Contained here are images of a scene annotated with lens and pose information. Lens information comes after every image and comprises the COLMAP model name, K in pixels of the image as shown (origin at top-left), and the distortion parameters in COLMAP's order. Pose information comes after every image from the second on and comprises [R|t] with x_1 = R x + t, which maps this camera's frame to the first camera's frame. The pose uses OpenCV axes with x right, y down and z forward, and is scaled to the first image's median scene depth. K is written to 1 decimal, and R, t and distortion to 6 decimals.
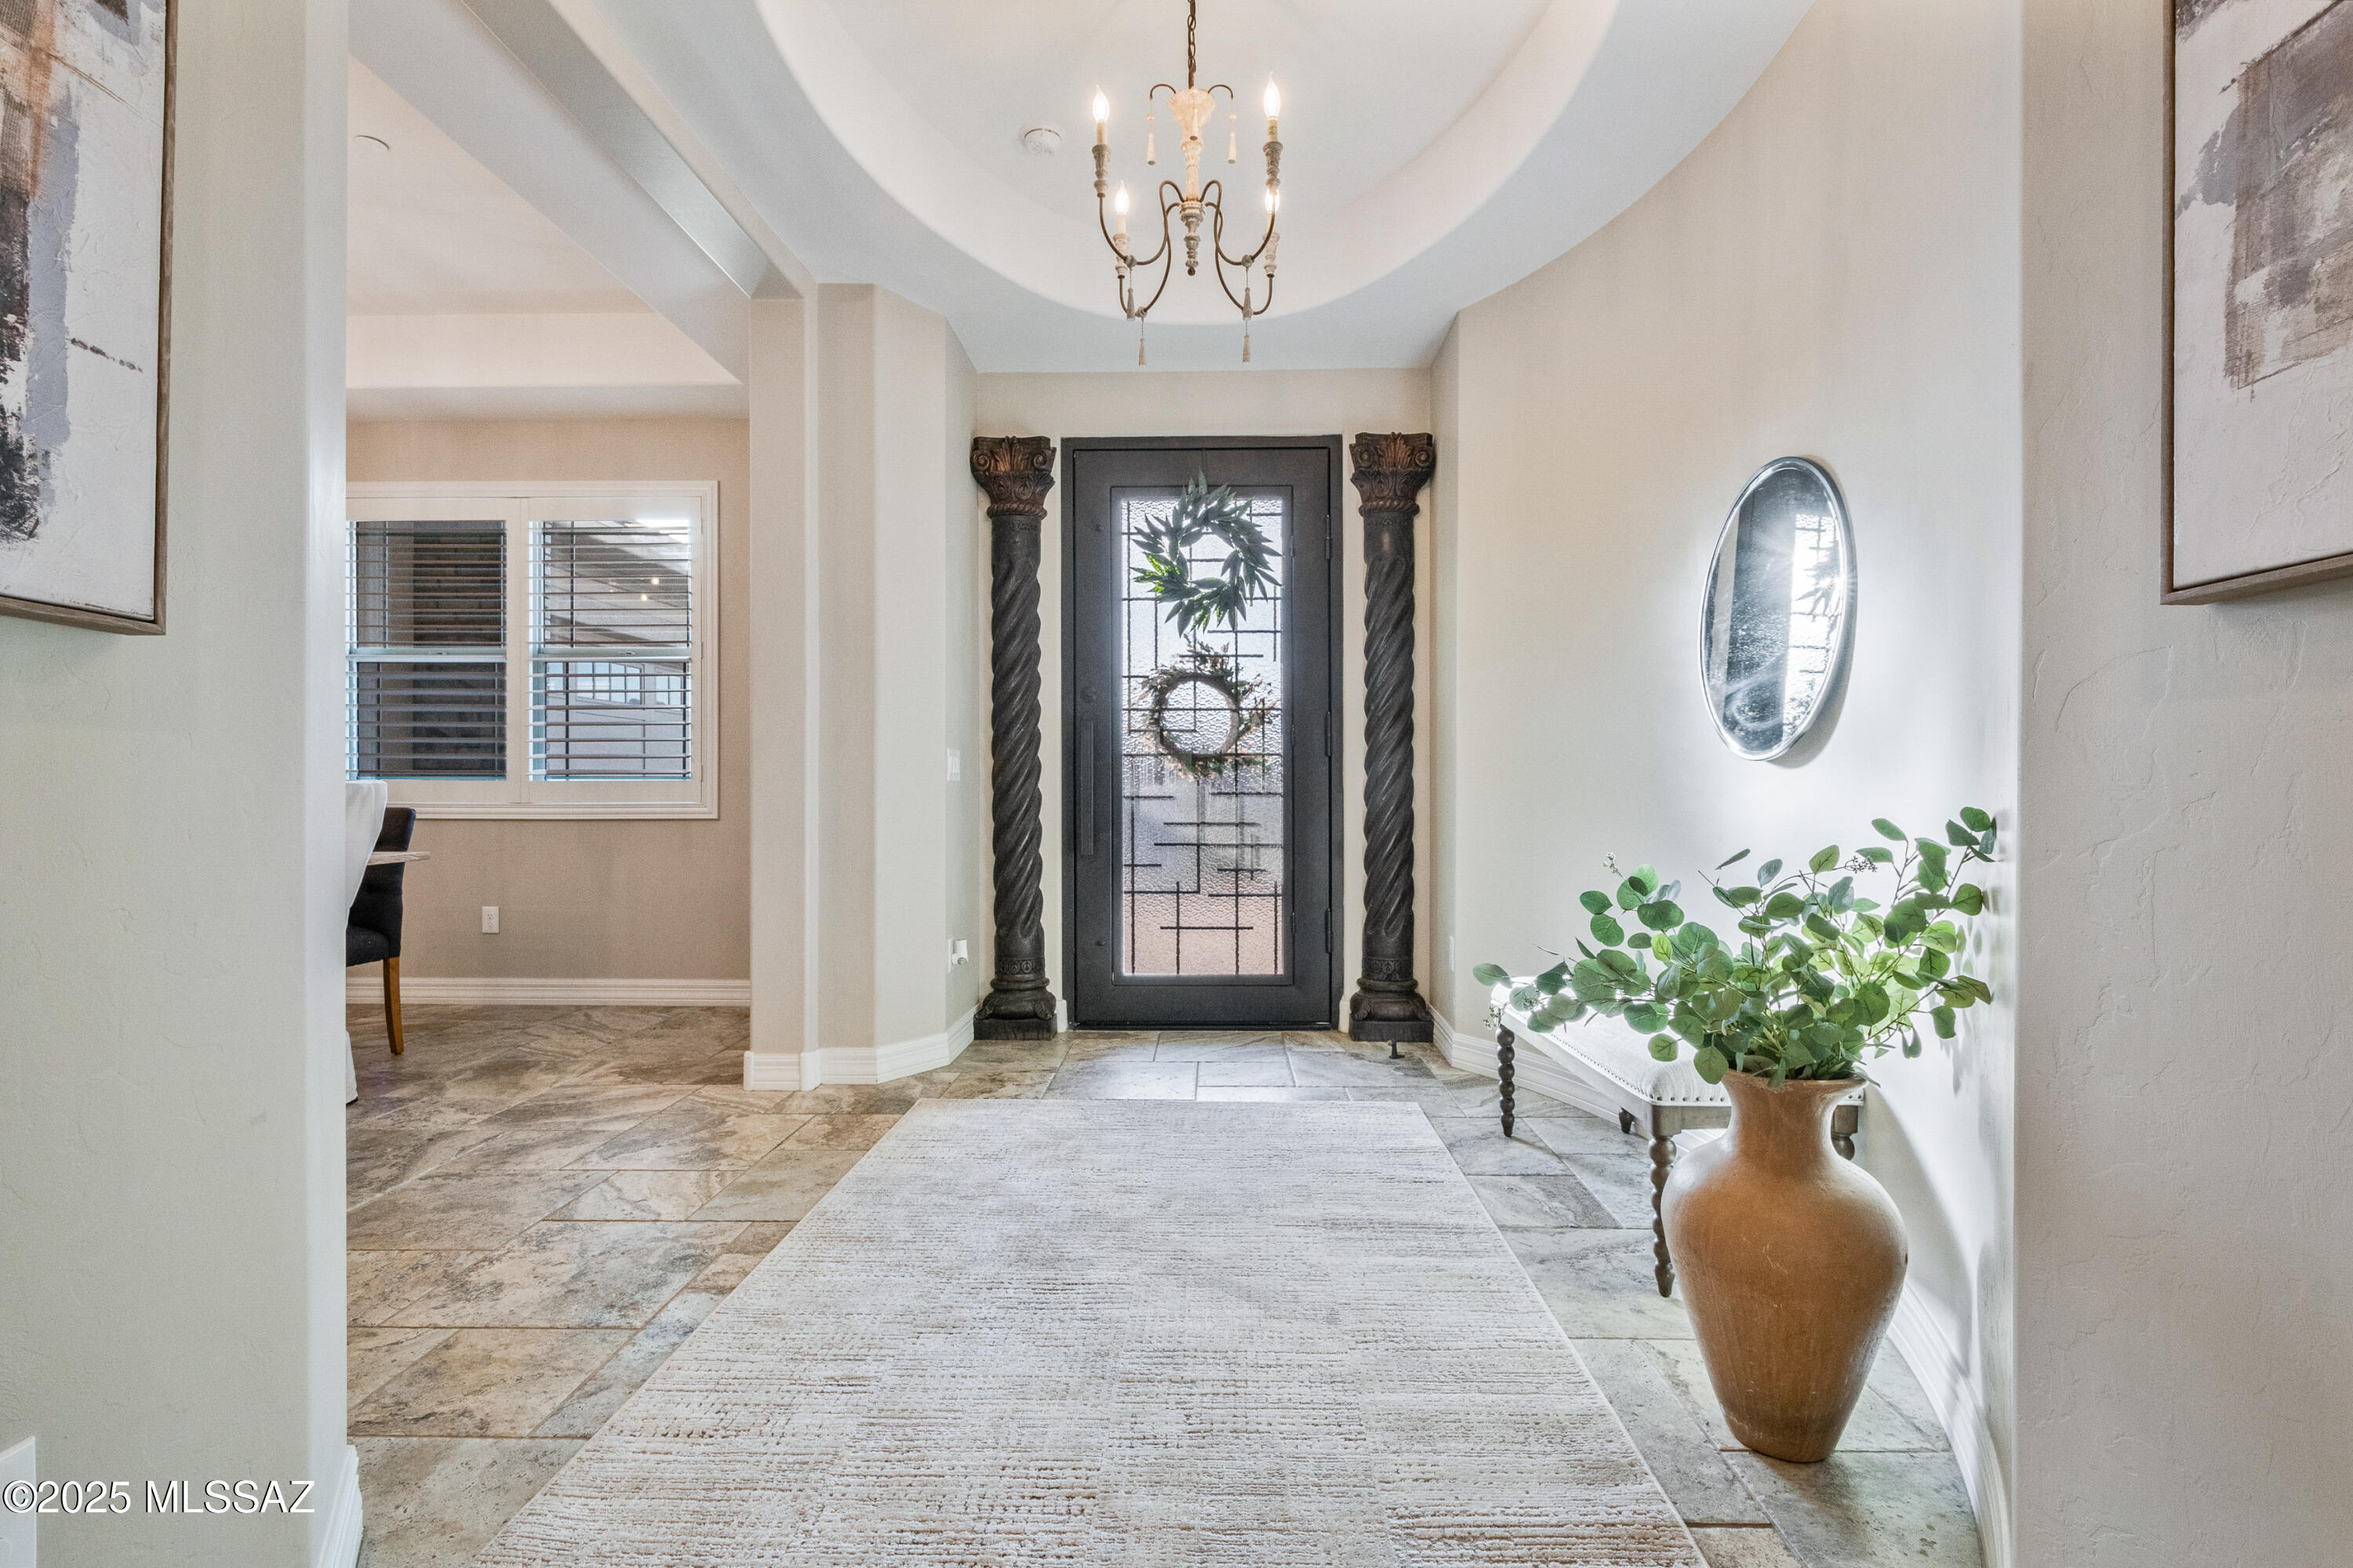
lens RADIAL K [[1087.7, 0, 1182.3], [0, 1087.7, 790.3], [0, 0, 1]] dist [0.003820, 0.000759]
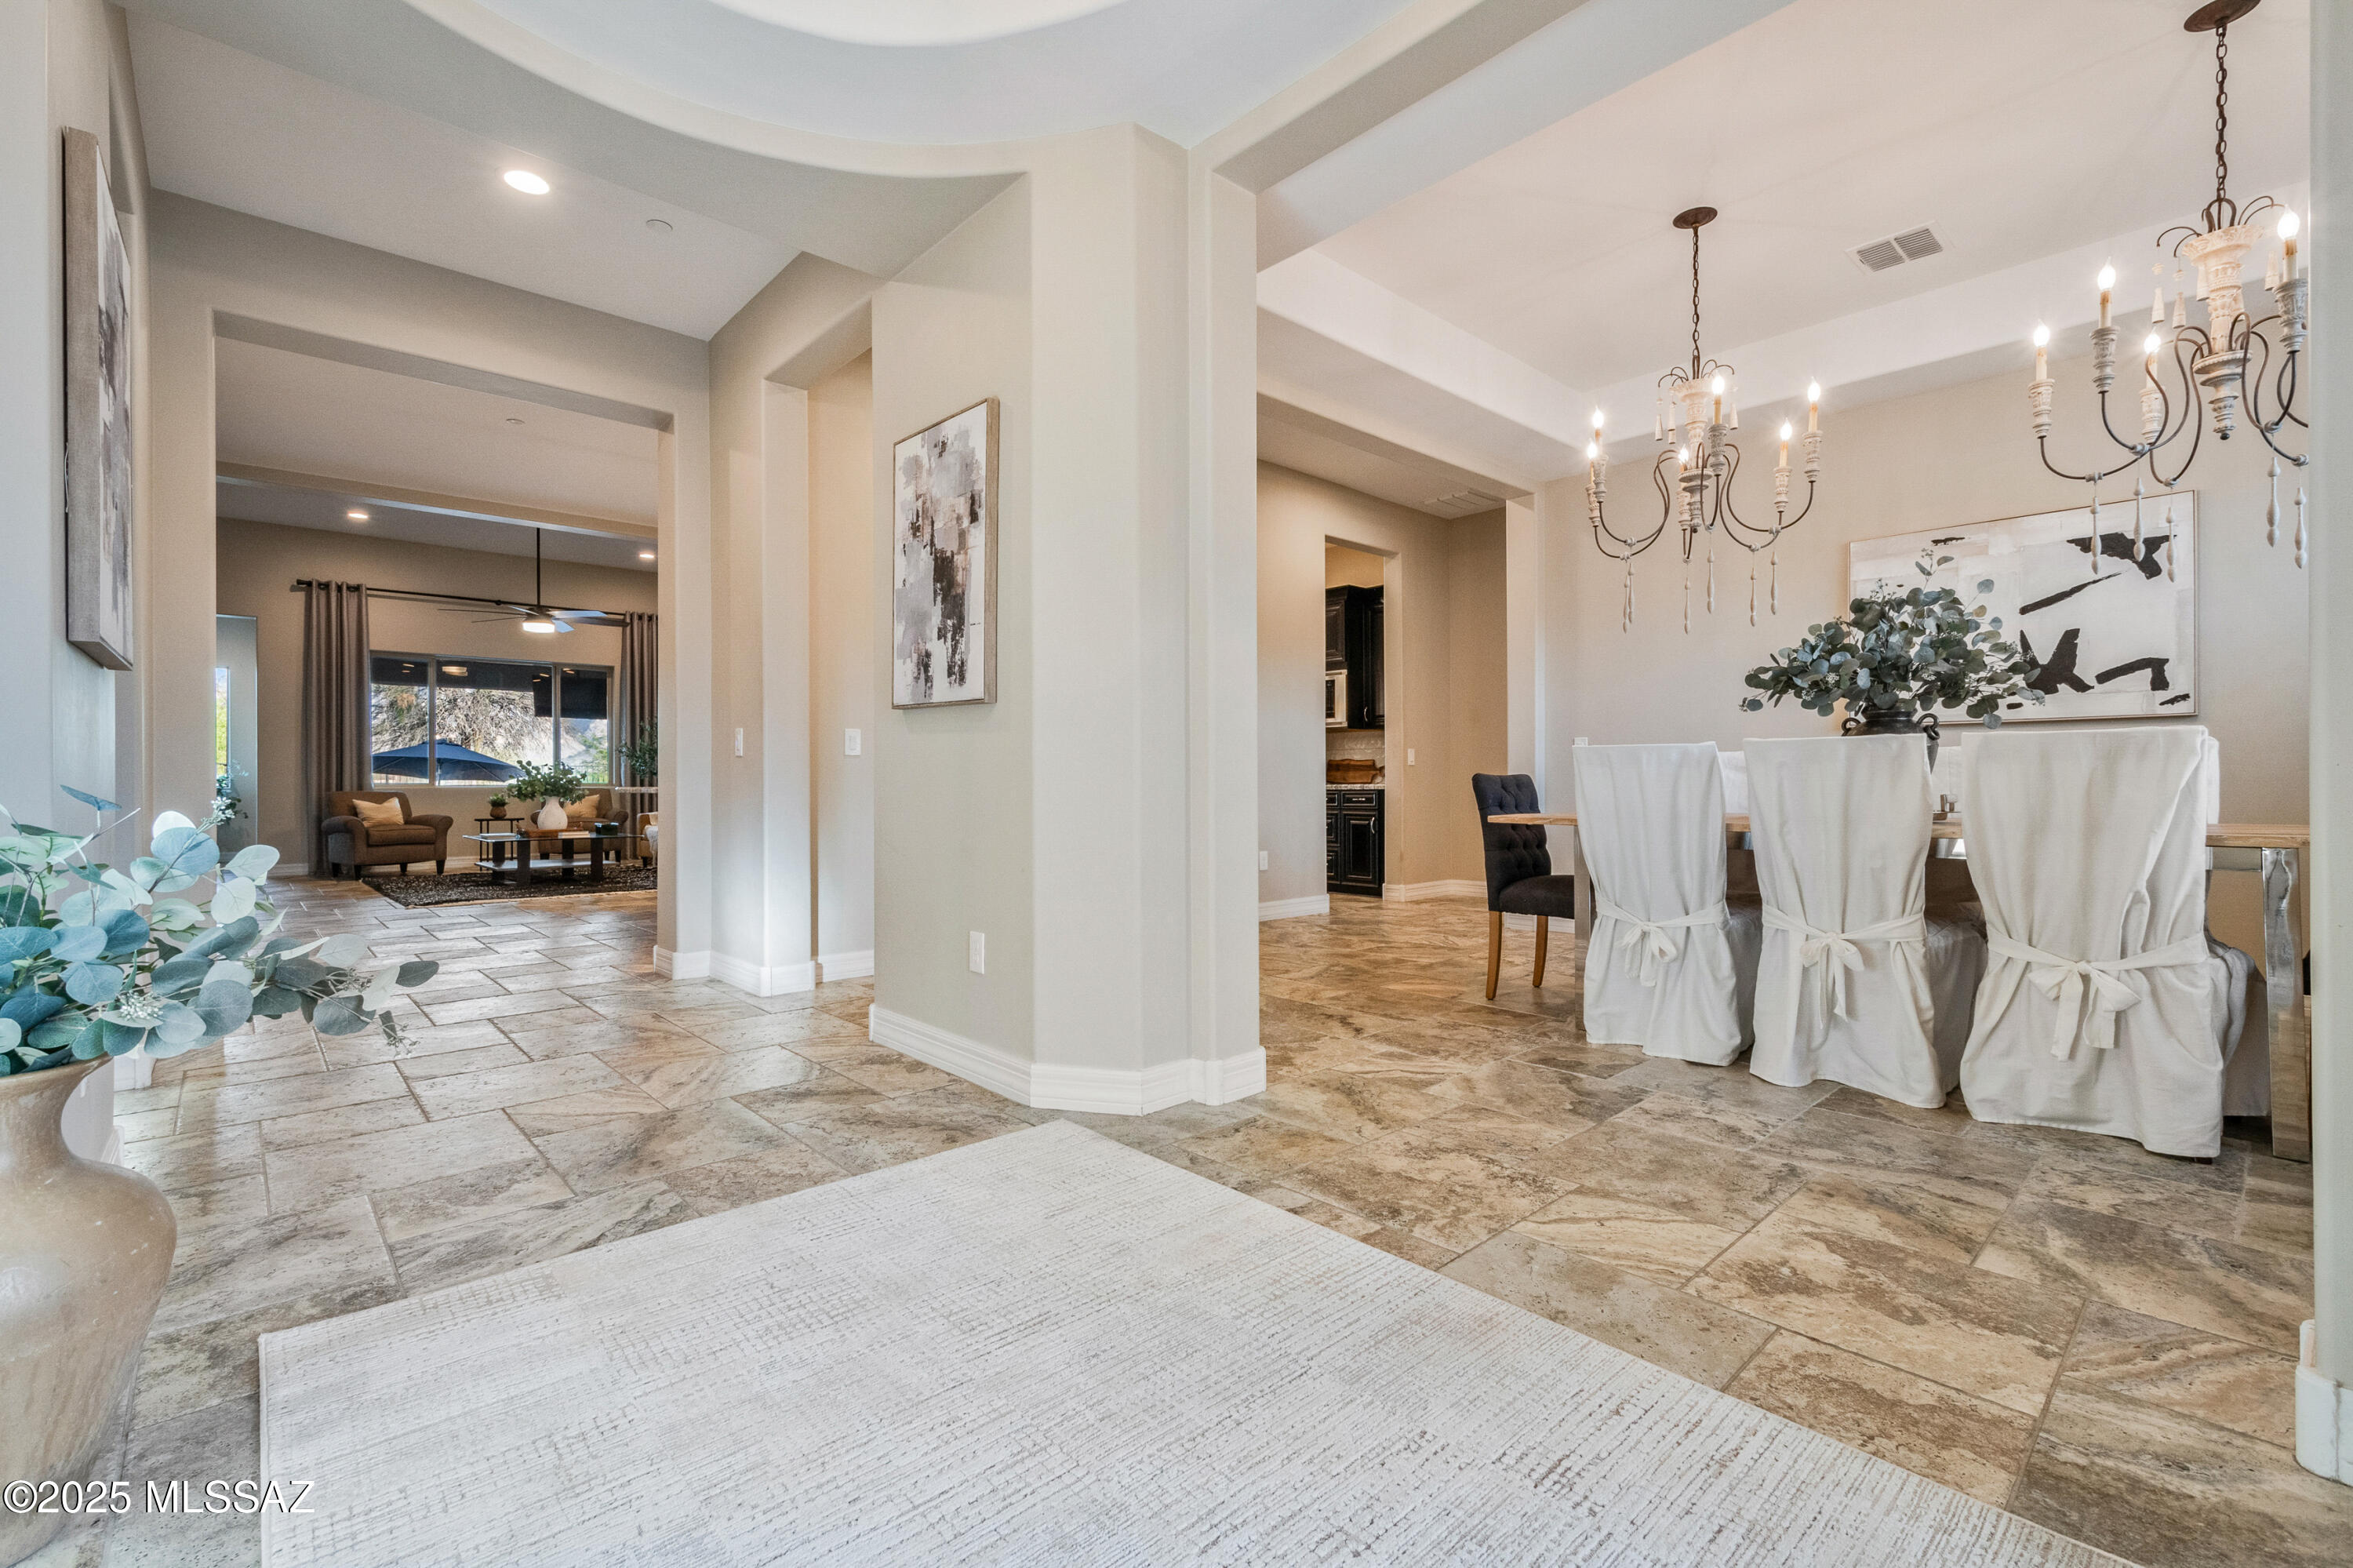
lens RADIAL K [[1065.2, 0, 1200.9], [0, 1065.2, 785.9], [0, 0, 1]] dist [0.016118, -0.000352]
pose [[-0.719425, 0.002446, -0.694565, 0.256213], [0.003411, 0.999994, -0.000012, 0.035002], [0.694561, -0.002378, -0.719430, 1.204842]]
